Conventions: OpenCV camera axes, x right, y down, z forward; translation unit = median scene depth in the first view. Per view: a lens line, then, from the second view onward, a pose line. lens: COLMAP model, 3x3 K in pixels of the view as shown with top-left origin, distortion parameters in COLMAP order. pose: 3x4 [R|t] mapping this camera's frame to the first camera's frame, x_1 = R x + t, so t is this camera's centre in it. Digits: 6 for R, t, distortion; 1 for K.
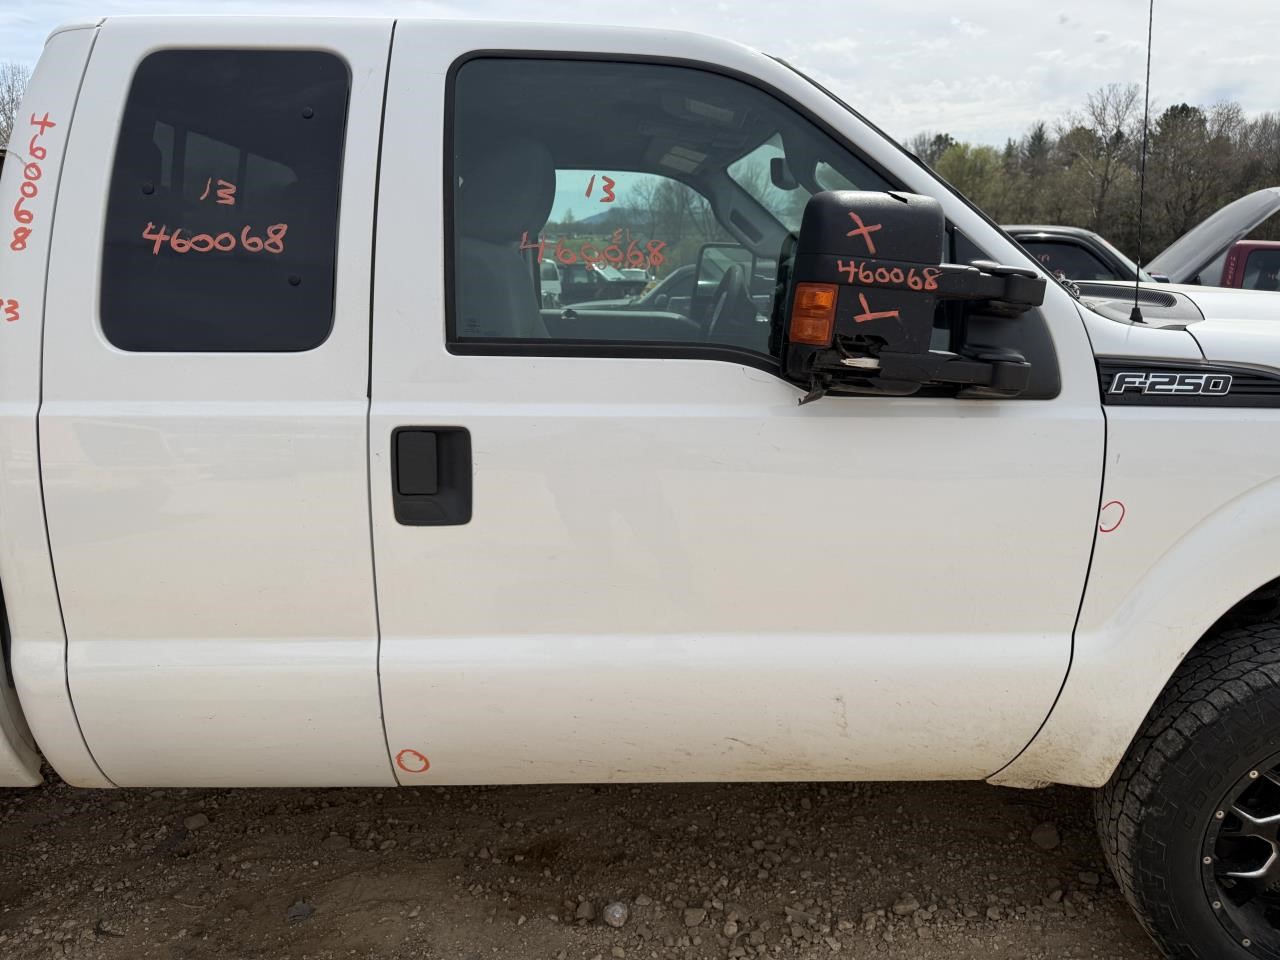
lens RADIAL K [[911.4, 0, 635.2], [0, 911.4, 479.8], [0, 0, 1]] dist [0.026769, -0.025434]
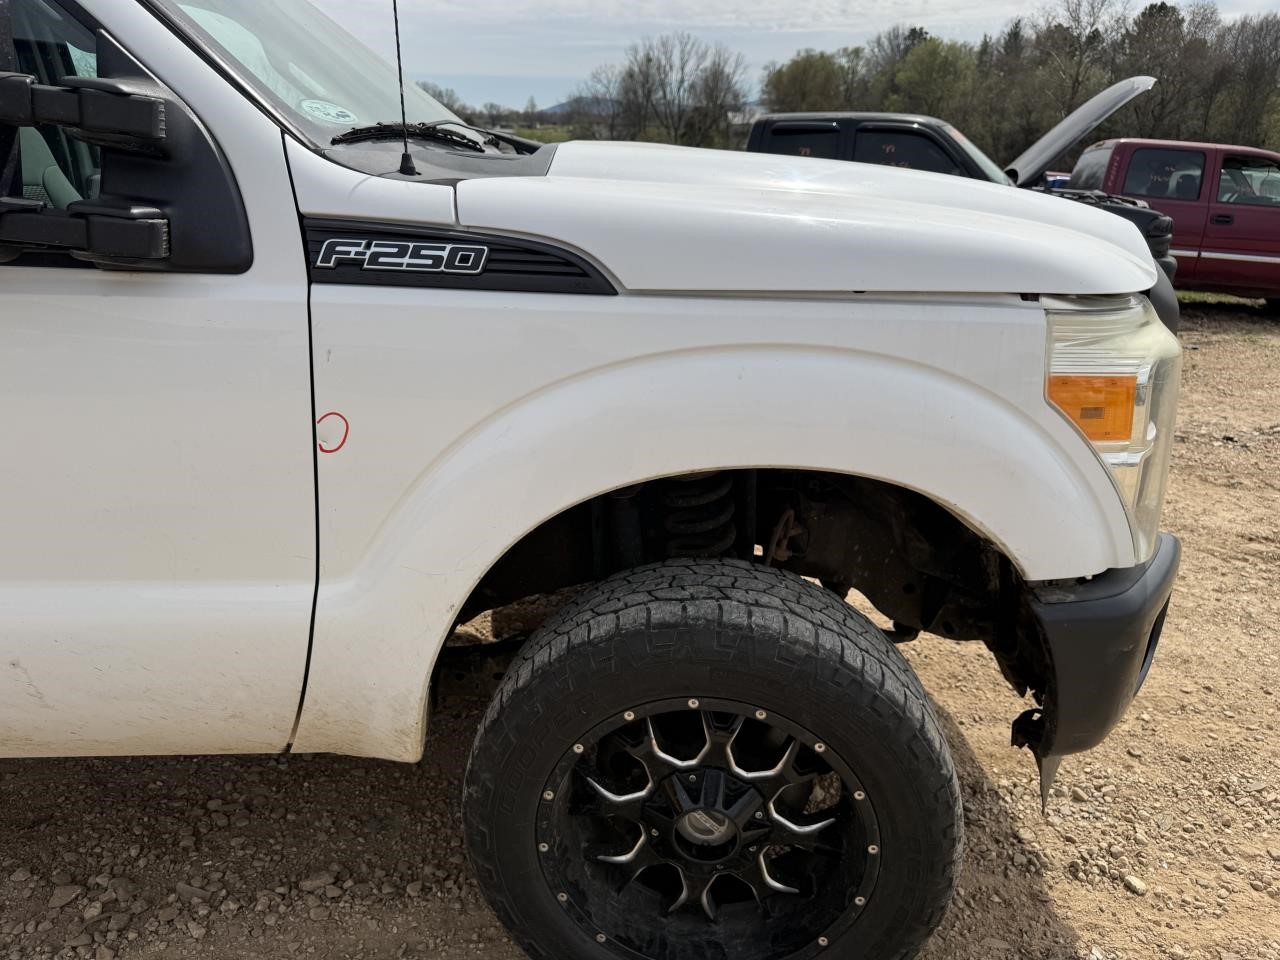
lens RADIAL K [[911.4, 0, 649.7], [0, 911.4, 477.5], [0, 0, 1]] dist [0.026769, -0.025434]
pose [[0.999033, 0.010751, 0.042627, 0.546108], [-0.015035, 0.994722, 0.101500, -0.002554], [-0.041311, -0.102043, 0.993922, 0.166905]]
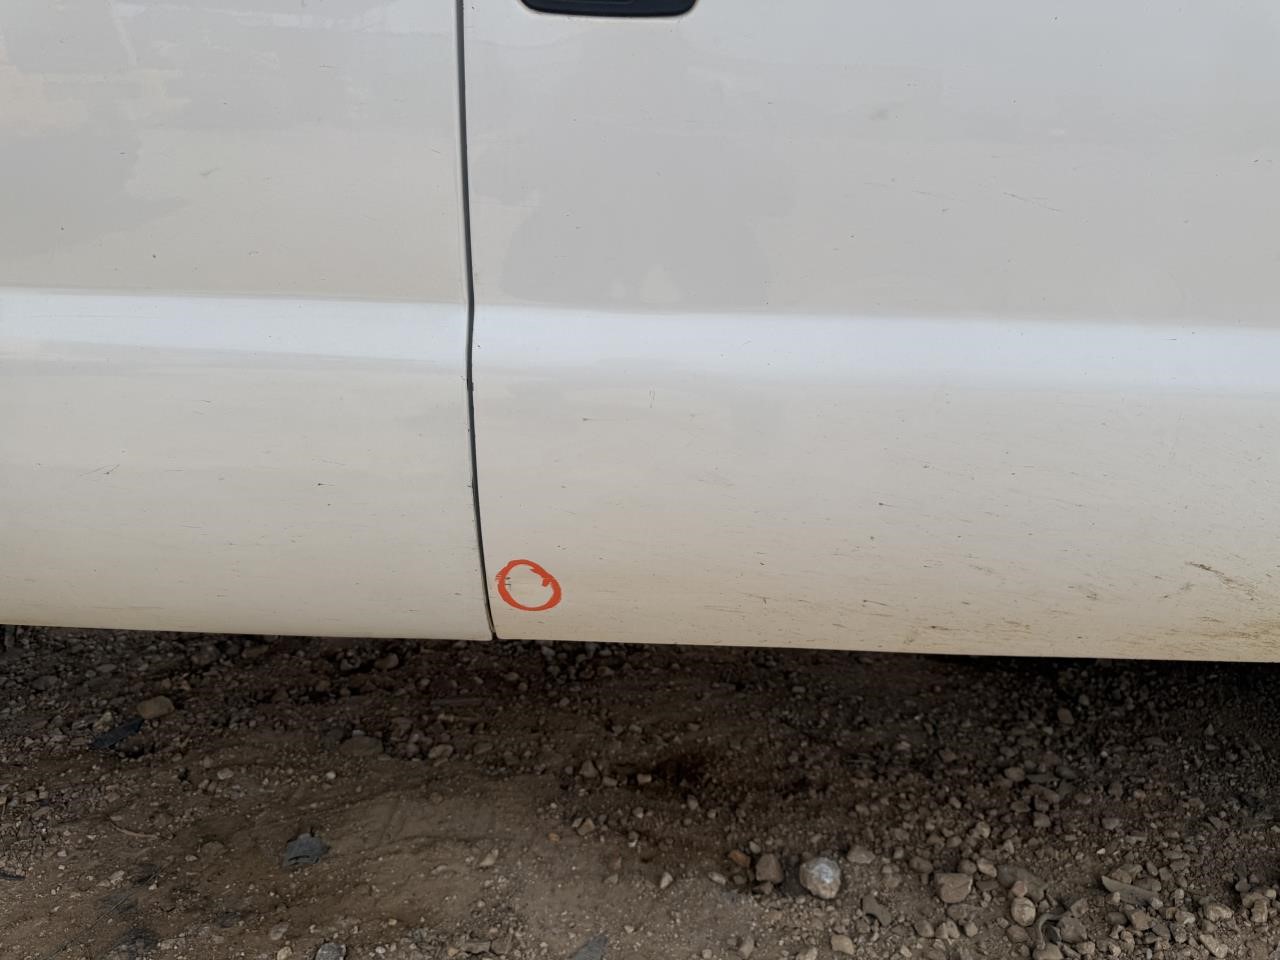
lens RADIAL K [[911.4, 0, 633.4], [0, 911.4, 477.5], [0, 0, 1]] dist [0.026769, -0.025434]
pose [[0.999337, 0.032408, -0.016581, -0.139726], [-0.031013, 0.996440, 0.078396, 0.161474], [0.019063, -0.077830, 0.996784, 0.400126]]
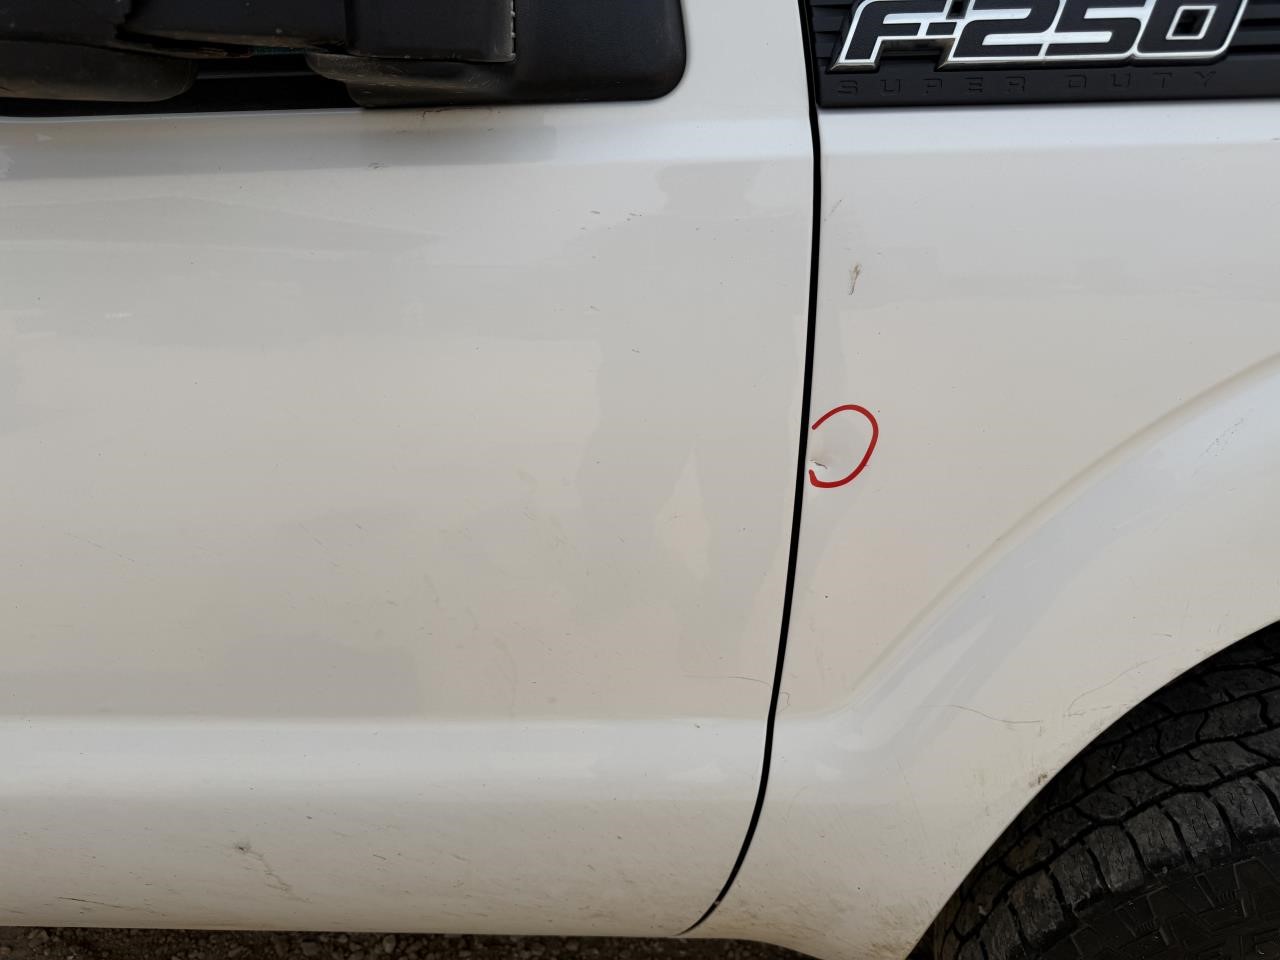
lens RADIAL K [[911.4, 0, 651.0], [0, 911.4, 481.9], [0, 0, 1]] dist [0.026769, -0.025434]
pose [[0.995746, -0.005612, -0.091971, 0.347555], [0.026265, 0.974022, 0.224923, -0.020124], [0.088320, -0.226382, 0.970026, 0.470749]]
